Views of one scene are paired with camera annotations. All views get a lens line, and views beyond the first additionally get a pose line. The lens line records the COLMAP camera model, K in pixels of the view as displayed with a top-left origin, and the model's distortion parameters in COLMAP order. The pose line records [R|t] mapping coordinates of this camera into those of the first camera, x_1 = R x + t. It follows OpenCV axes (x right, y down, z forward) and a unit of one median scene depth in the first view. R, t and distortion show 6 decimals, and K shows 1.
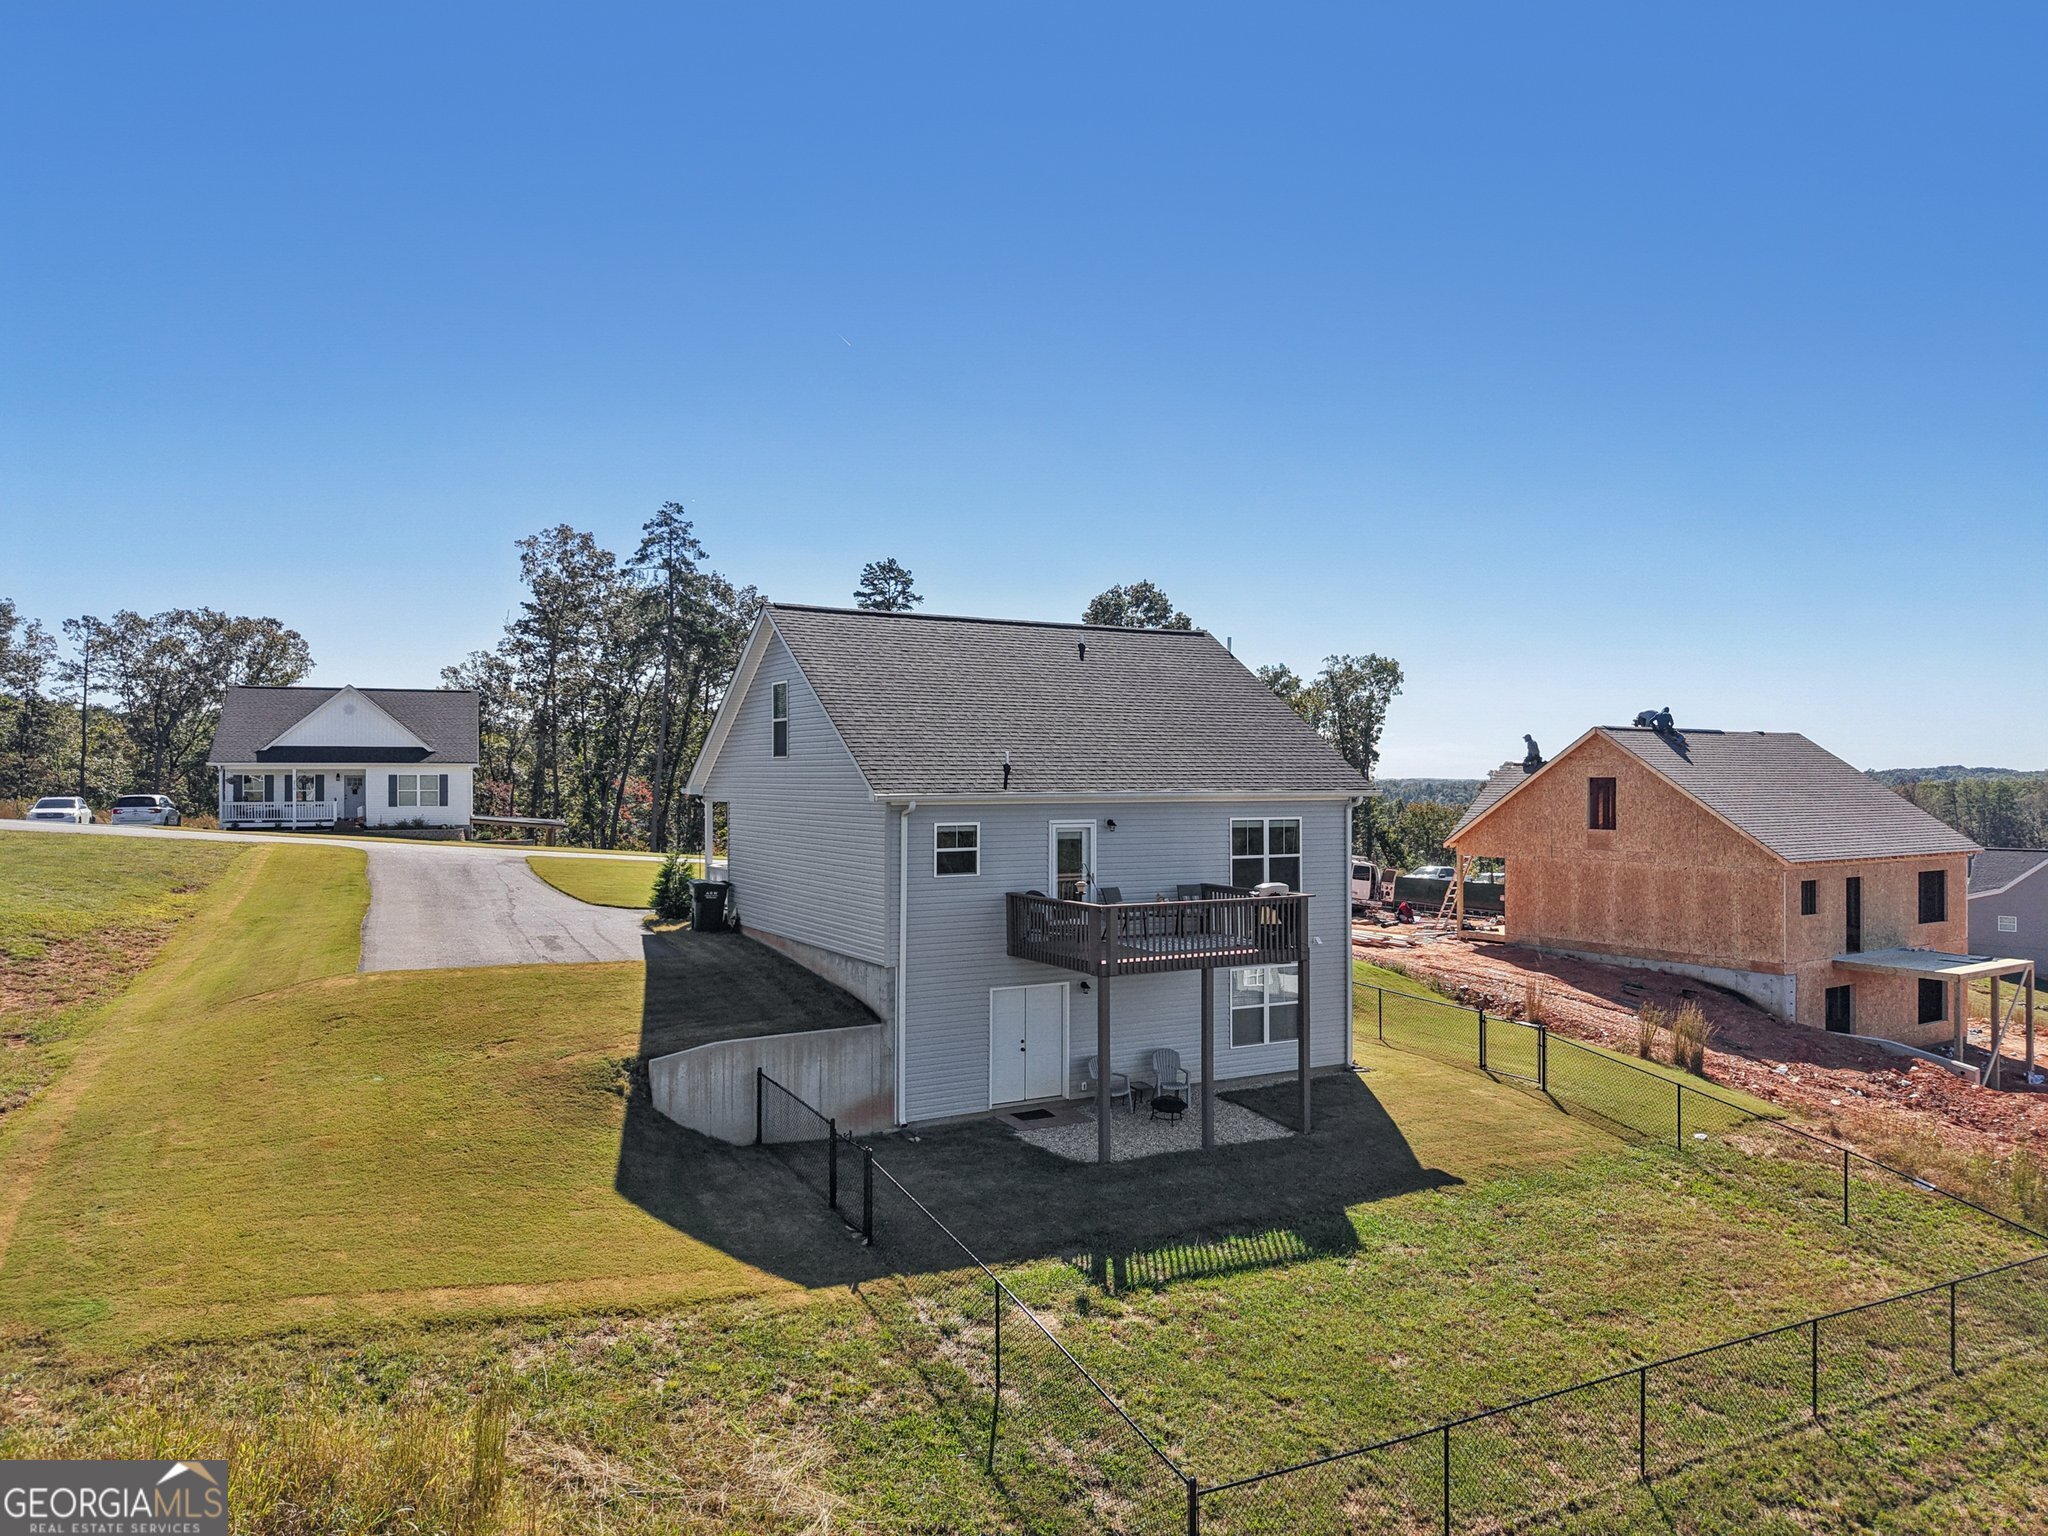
lens RADIAL K [[1369.4, 0, 1007.0], [0, 1369.4, 776.5], [0, 0, 1]] dist [0.064788, -0.101229]
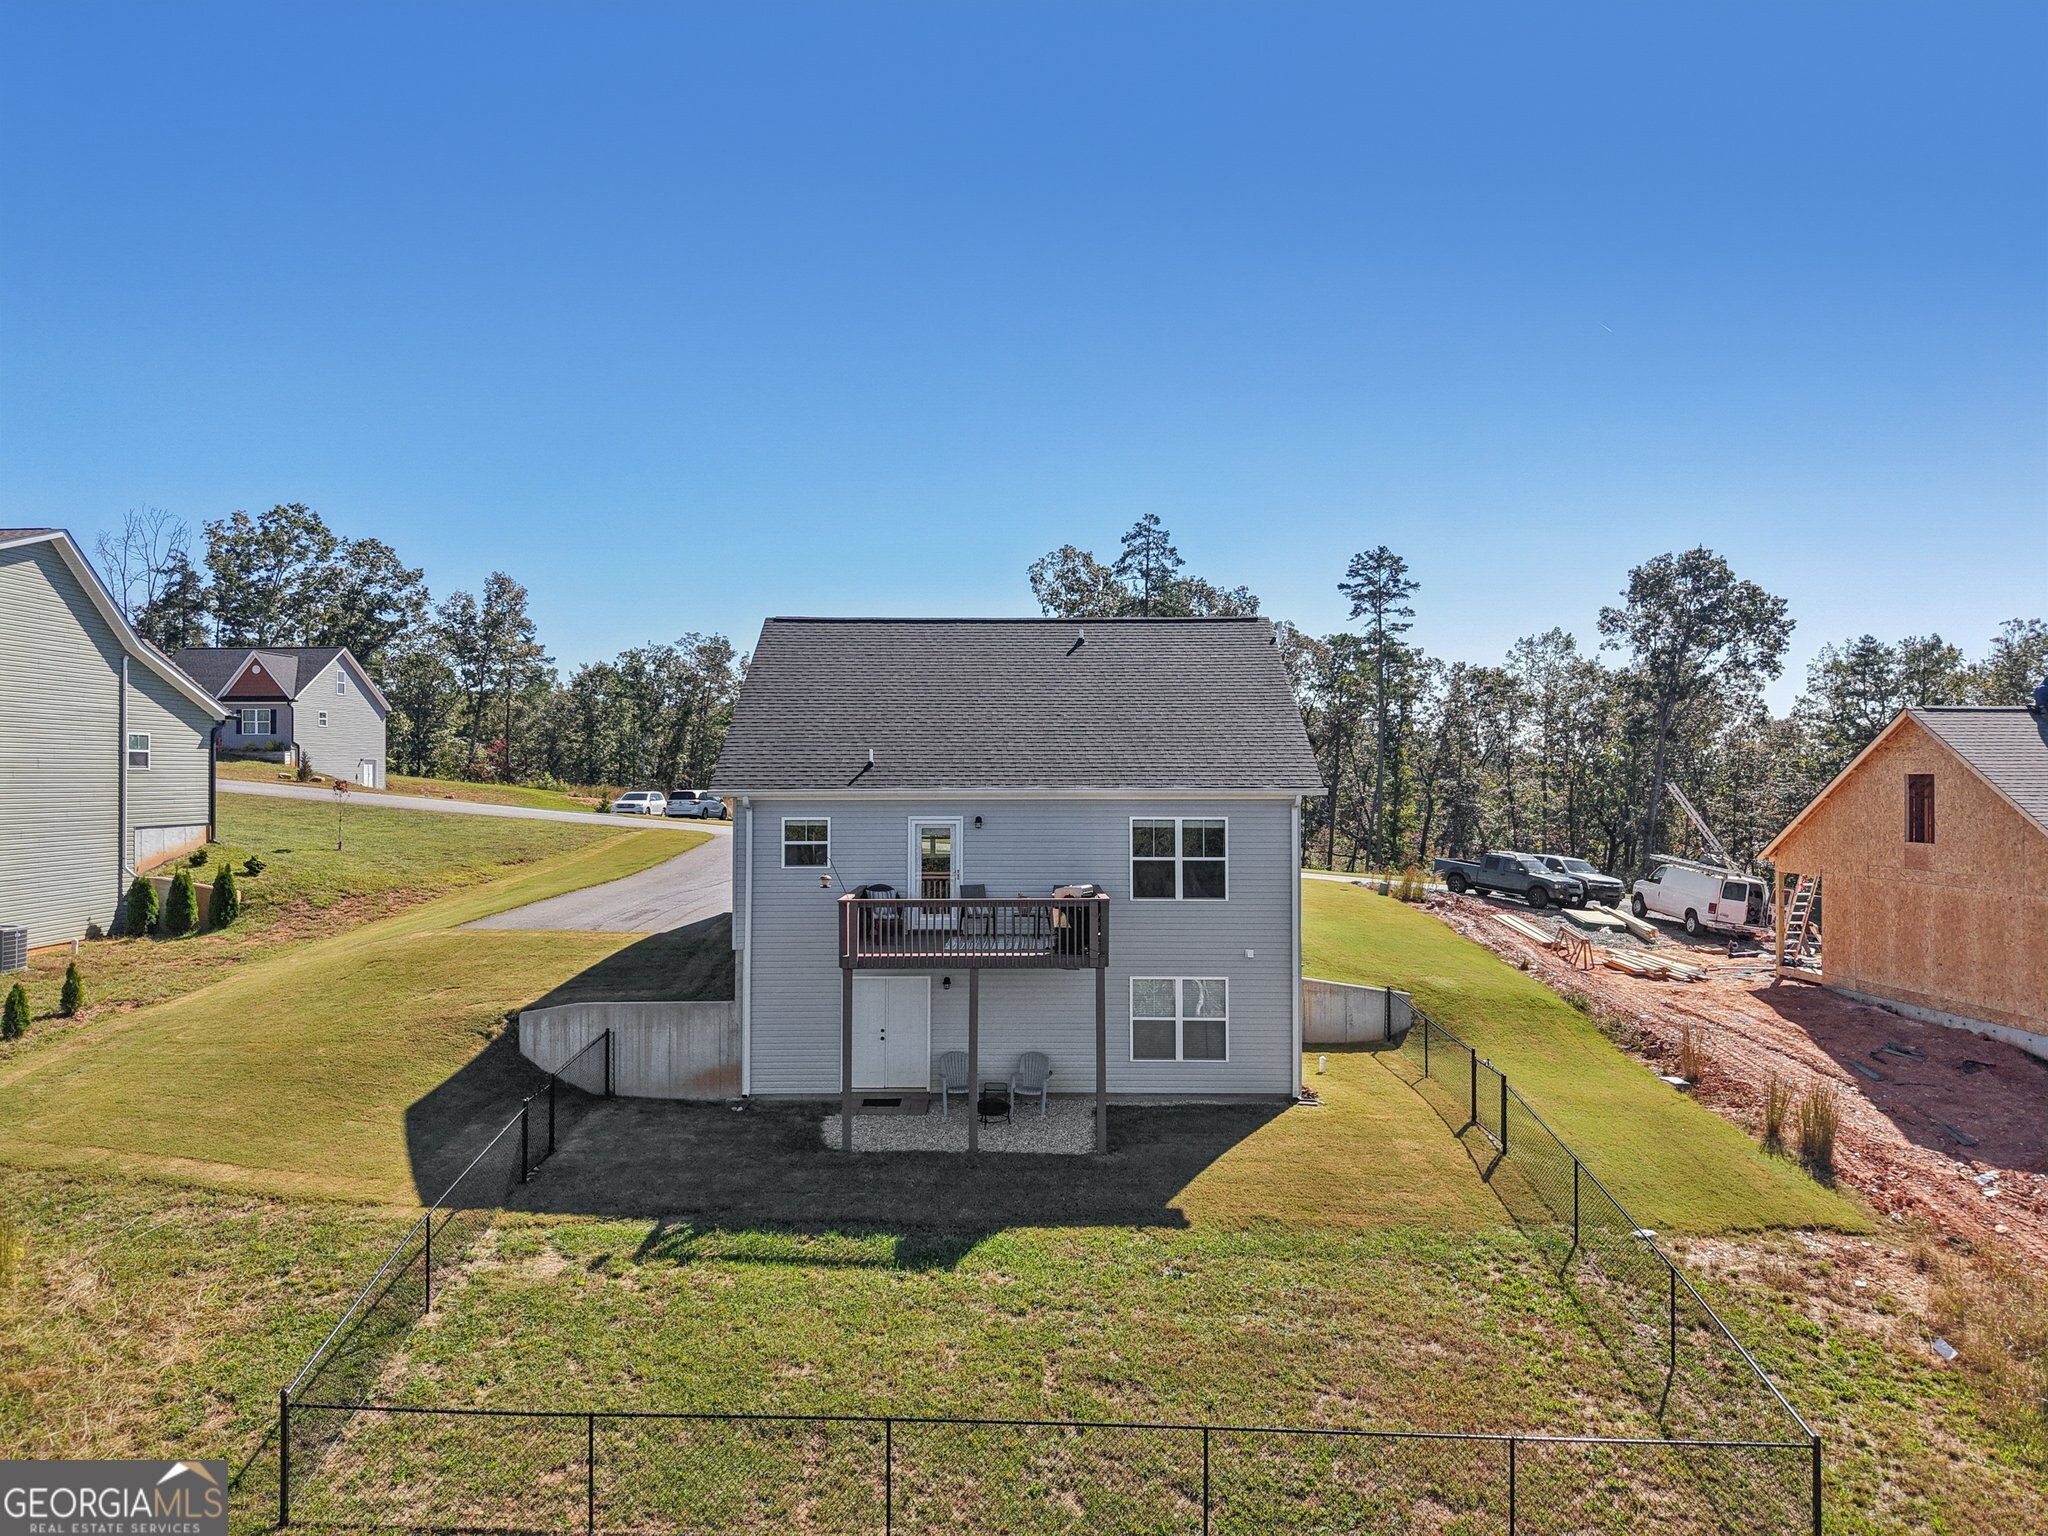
lens RADIAL K [[1365.0, 0, 1006.8], [0, 1365.0, 736.6], [0, 0, 1]] dist [0.042568, -0.045520]
pose [[0.867902, -0.015721, -0.496486, 0.569063], [0.001736, 0.999589, -0.028617, 0.001207], [0.496732, 0.023975, 0.867573, 0.137406]]
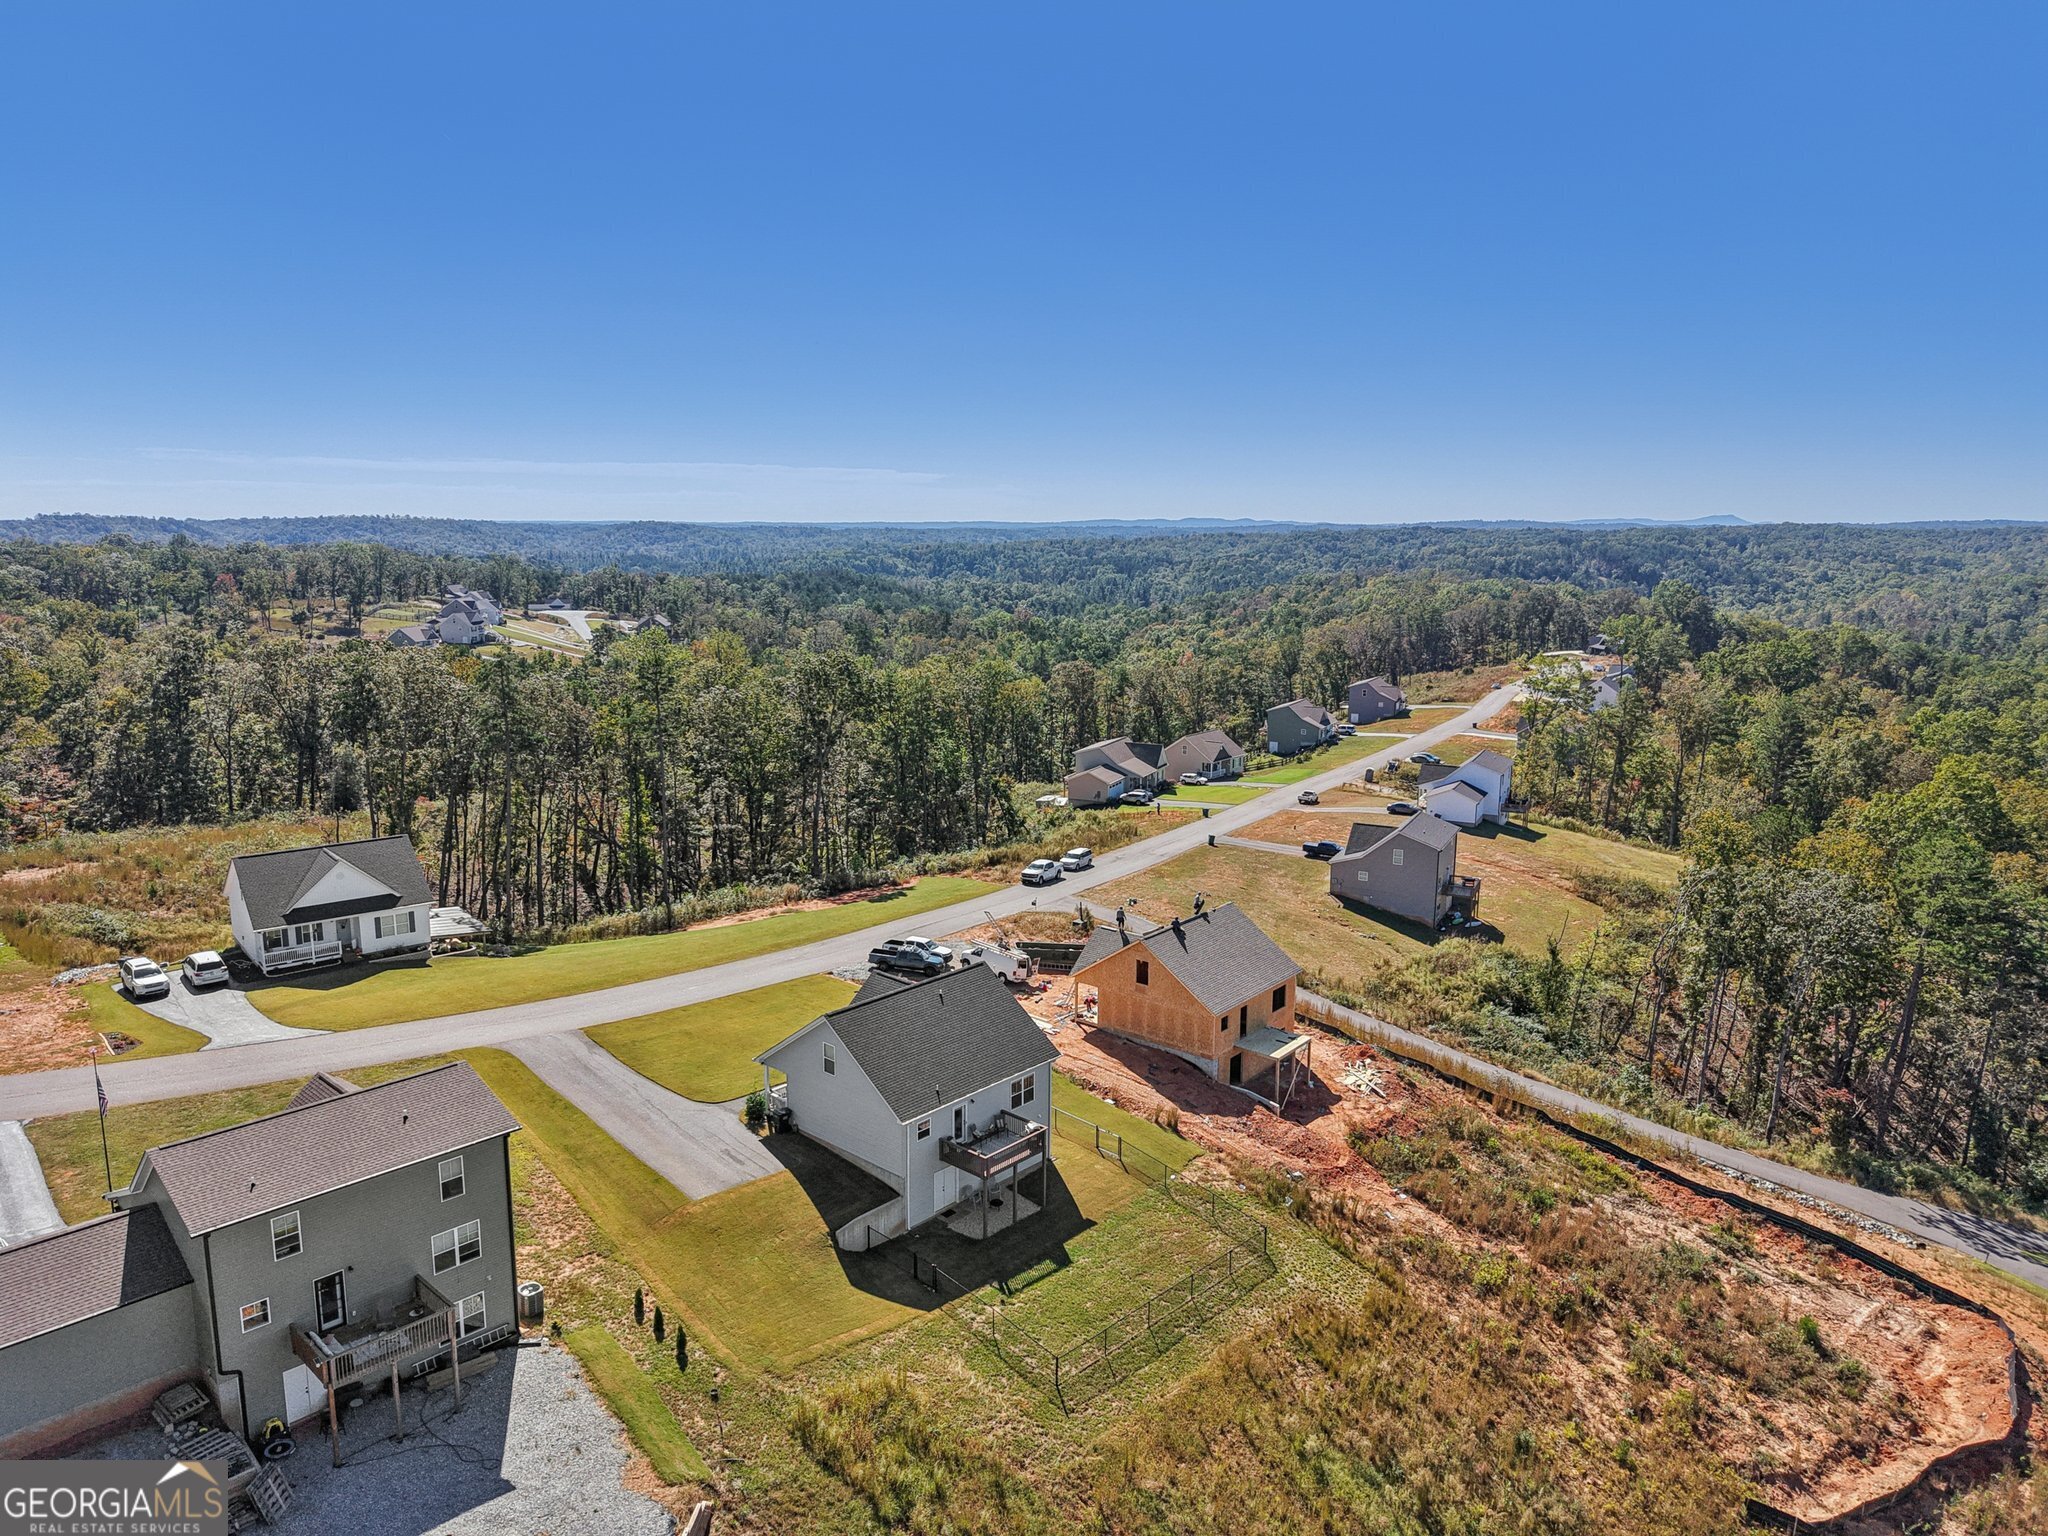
lens RADIAL K [[1401.5, 0, 1008.3], [0, 1401.5, 764.2], [0, 0, 1]] dist [0.063771, -0.104544]
pose [[0.951900, -0.052611, 0.301857, -0.614194], [-0.003055, 0.983471, 0.181041, -1.049483], [-0.306392, -0.173256, 0.936005, -1.384131]]
